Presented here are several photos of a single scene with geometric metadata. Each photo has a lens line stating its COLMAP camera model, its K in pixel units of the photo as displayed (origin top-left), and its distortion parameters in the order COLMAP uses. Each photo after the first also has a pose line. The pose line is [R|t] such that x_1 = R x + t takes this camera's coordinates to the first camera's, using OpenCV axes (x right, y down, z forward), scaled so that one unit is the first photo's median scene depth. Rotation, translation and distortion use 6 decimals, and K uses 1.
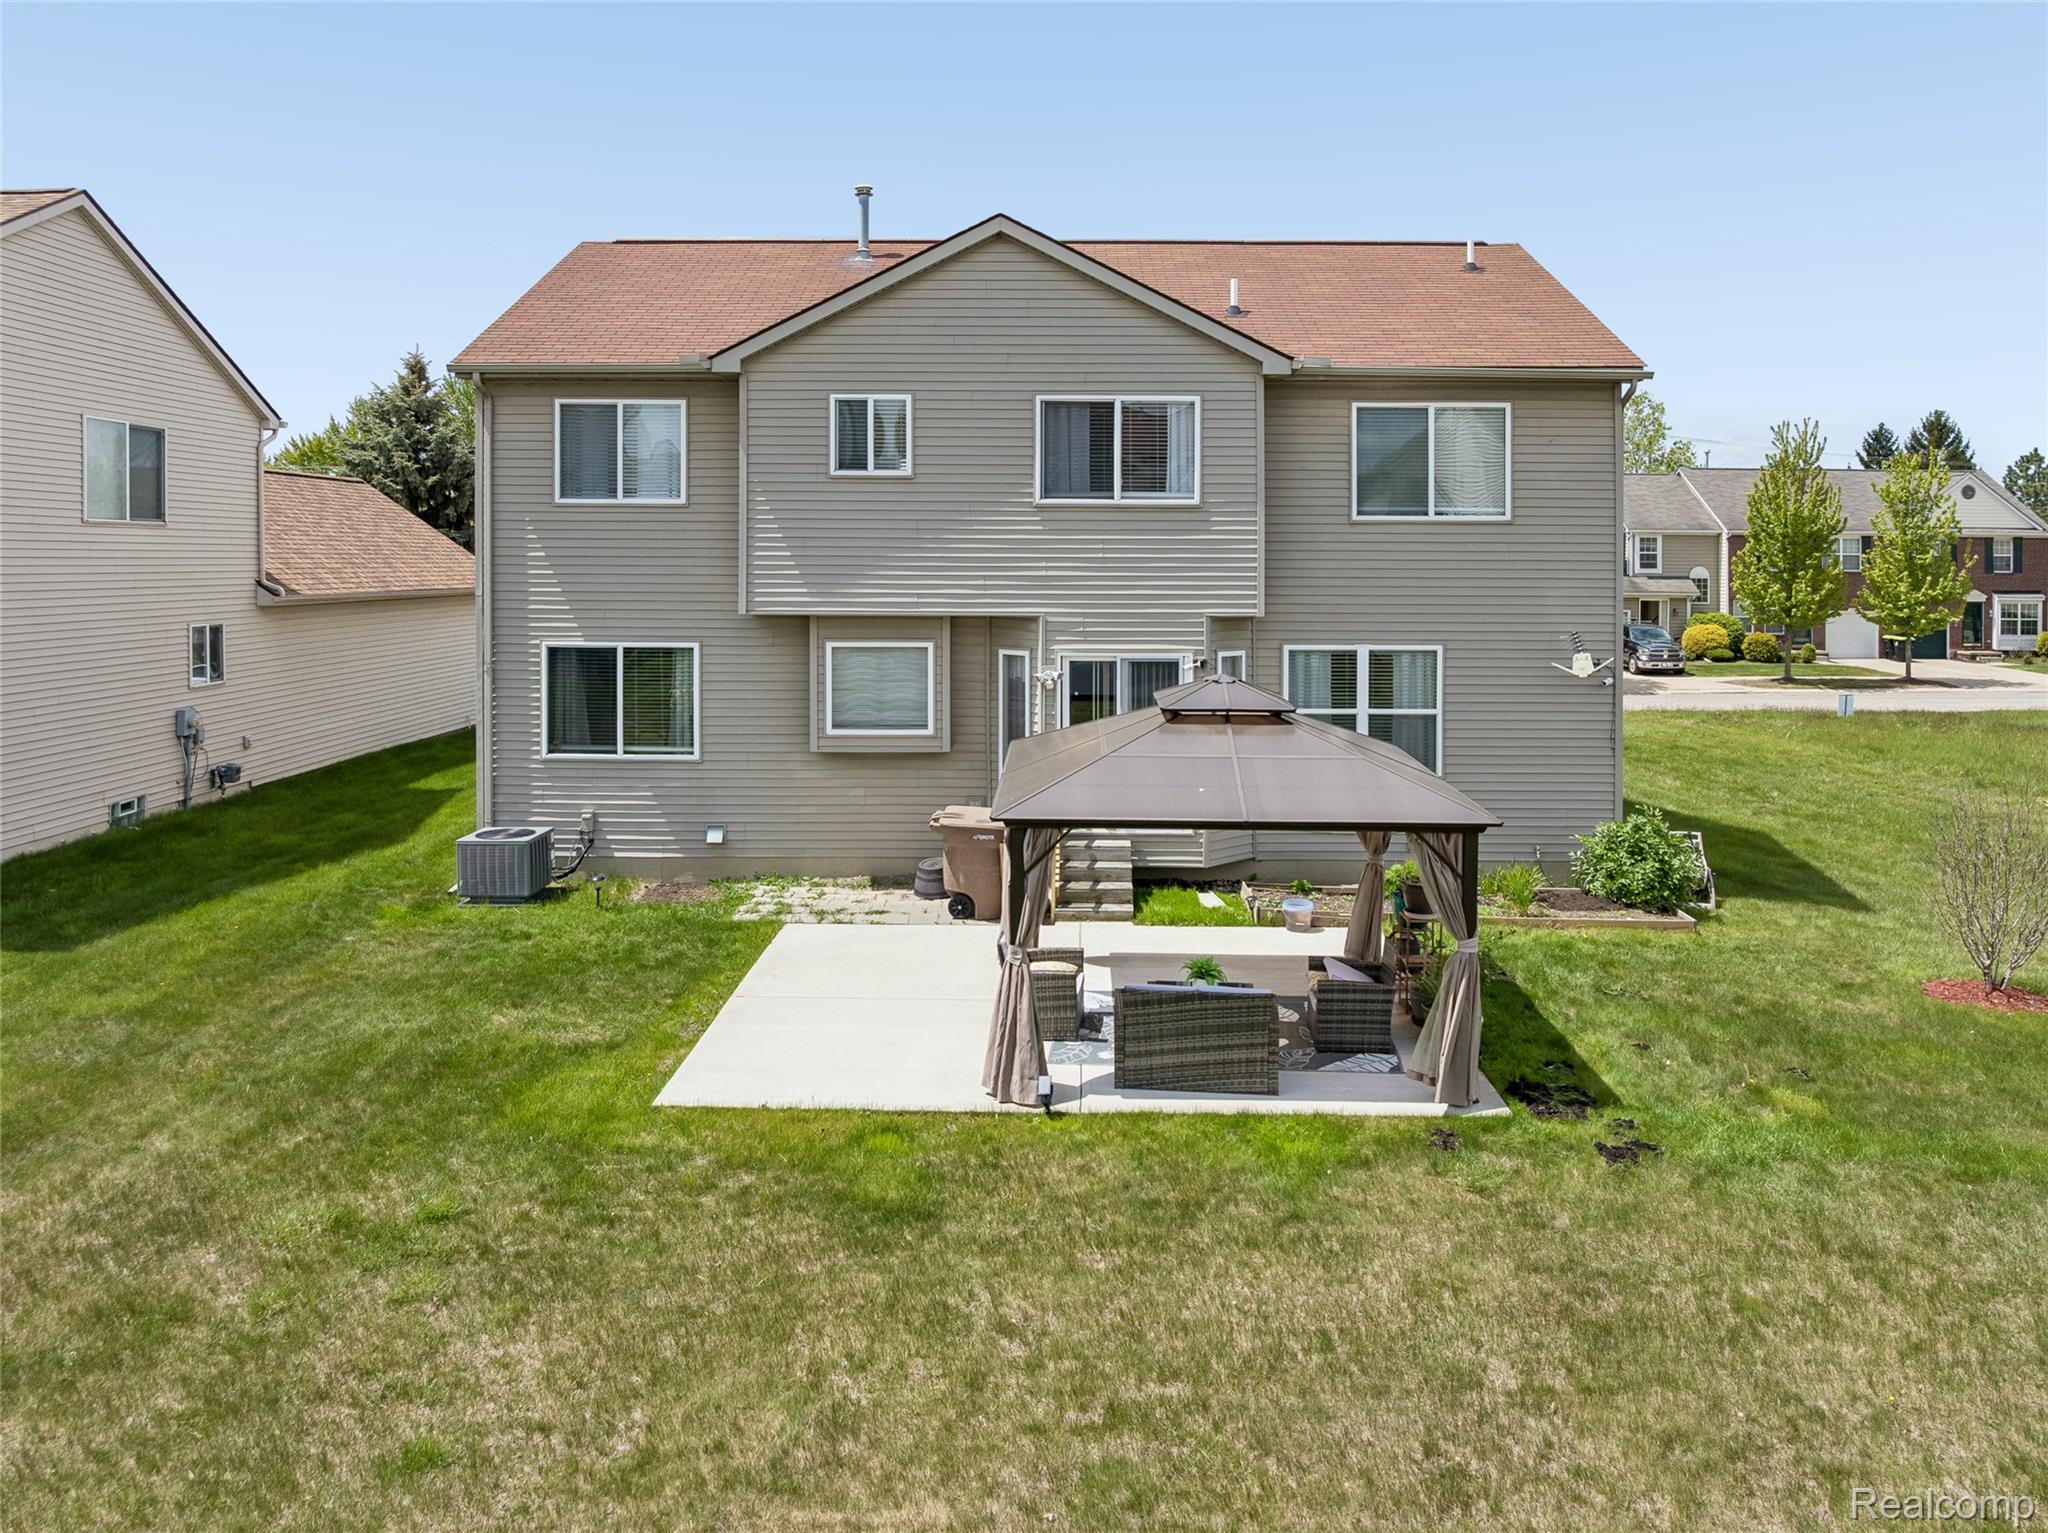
lens RADIAL K [[1427.5, 0, 1024.0], [0, 1427.5, 766.5], [0, 0, 1]] dist [-0.030039, -0.004240]
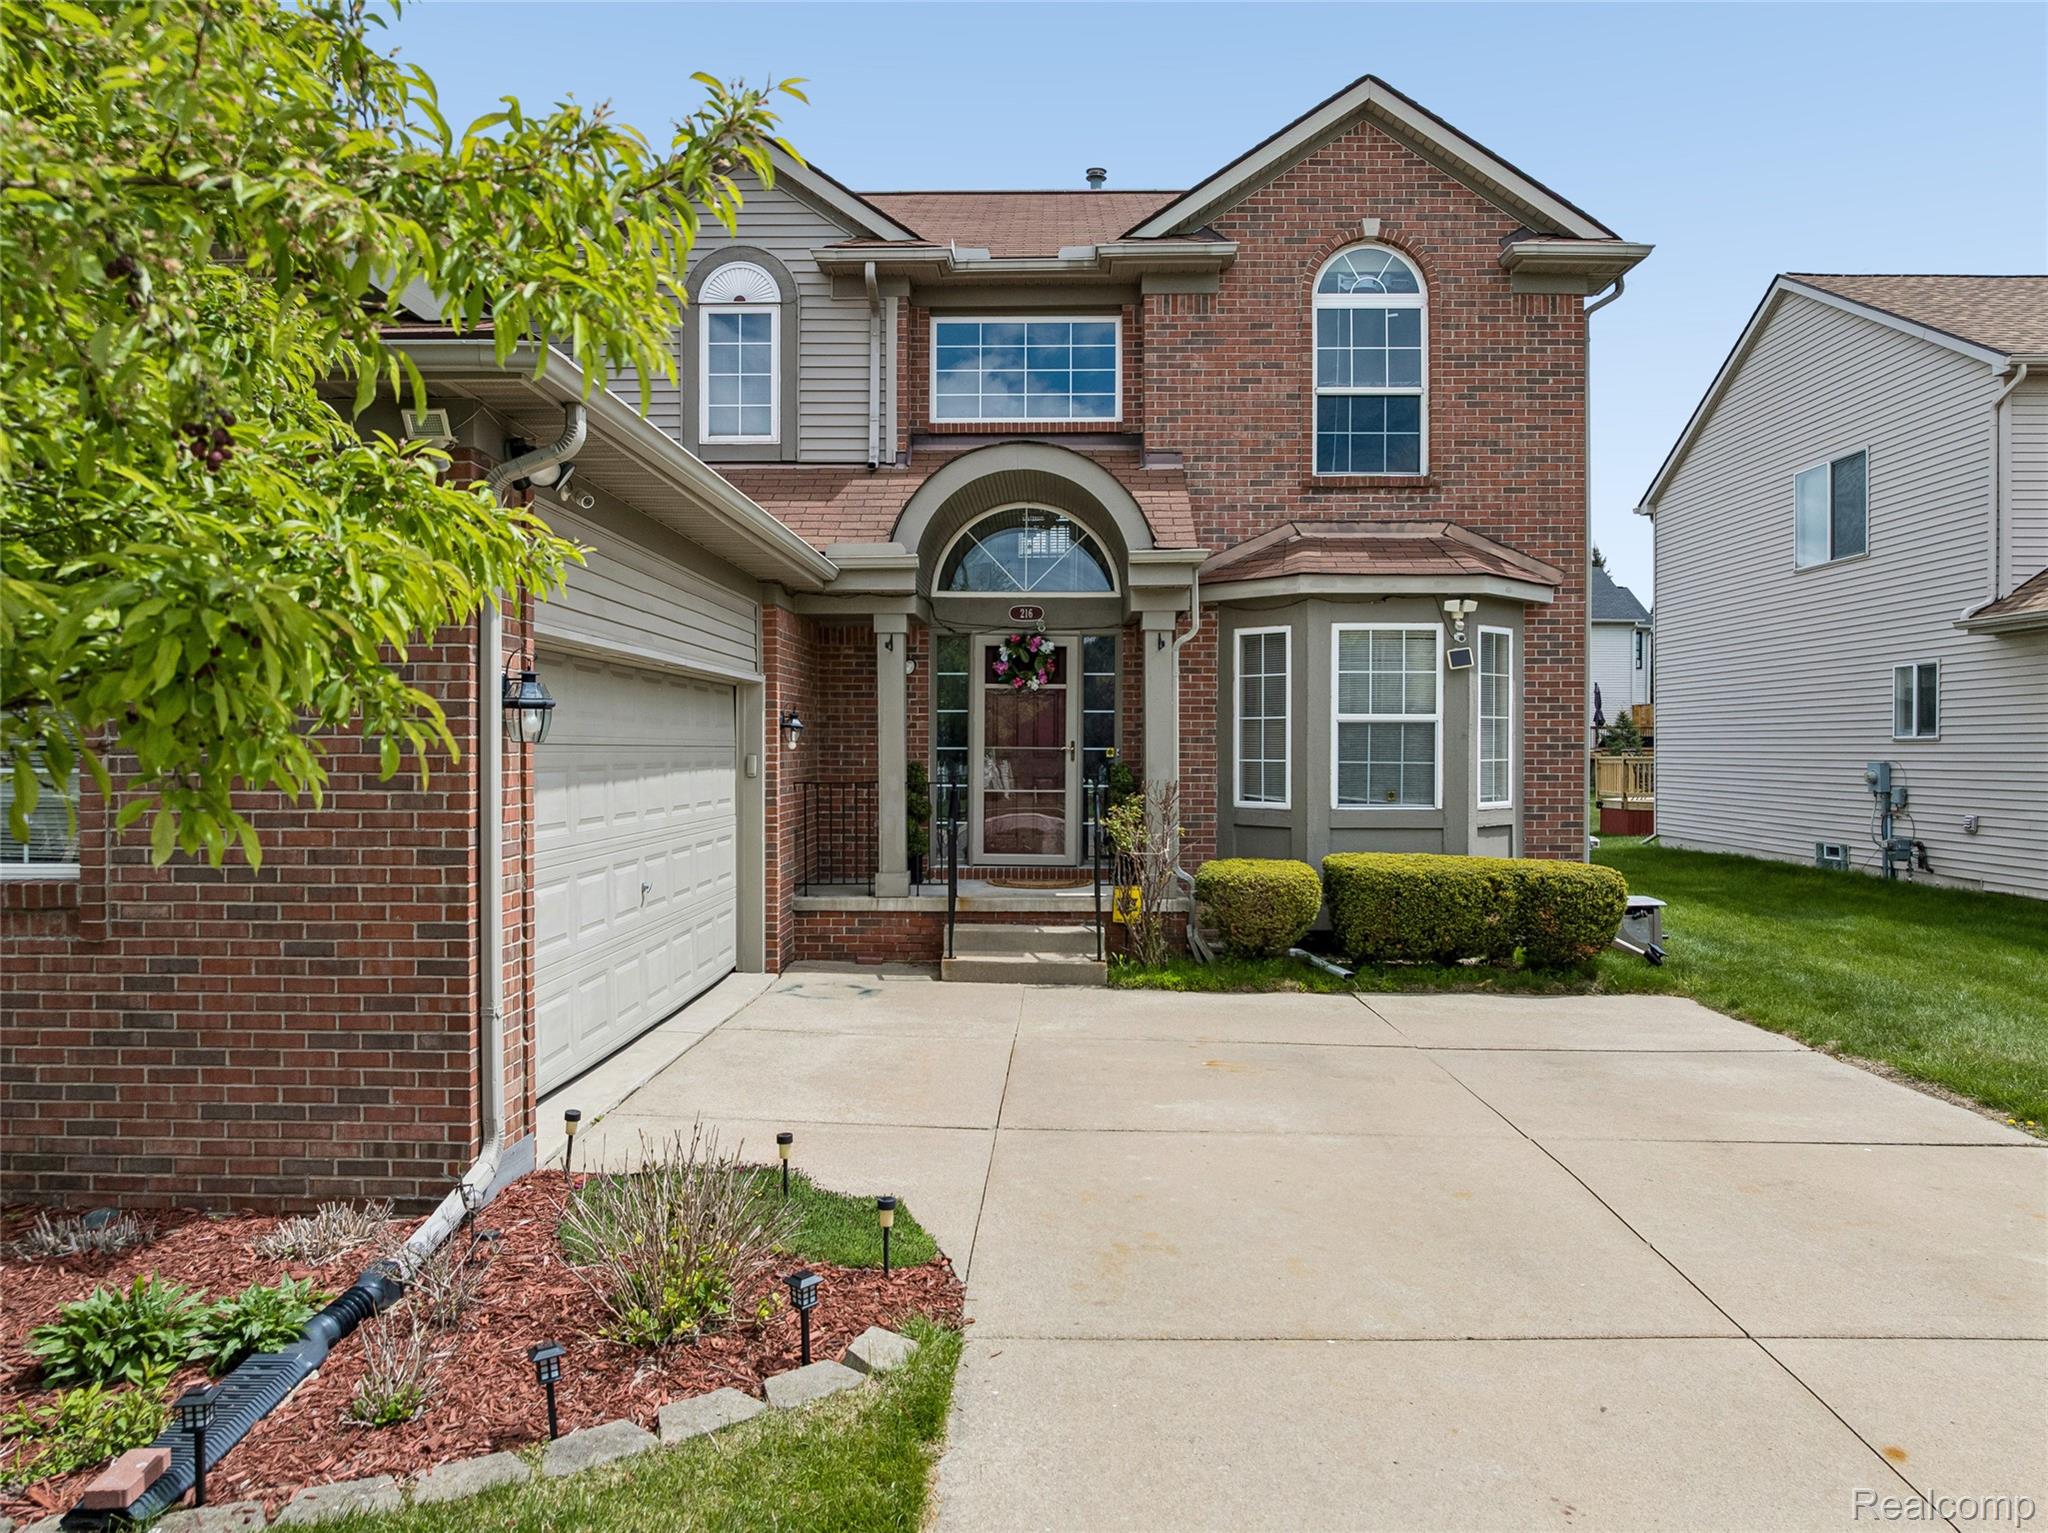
lens RADIAL K [[1427.5, 0, 1024.0], [0, 1427.5, 766.5], [0, 0, 1]] dist [-0.030039, -0.004240]
pose [[-0.999992, -0.003465, -0.001785, -0.057508], [-0.003700, 0.987857, 0.155320, -0.149575], [0.001225, 0.155326, -0.987863, 1.621510]]
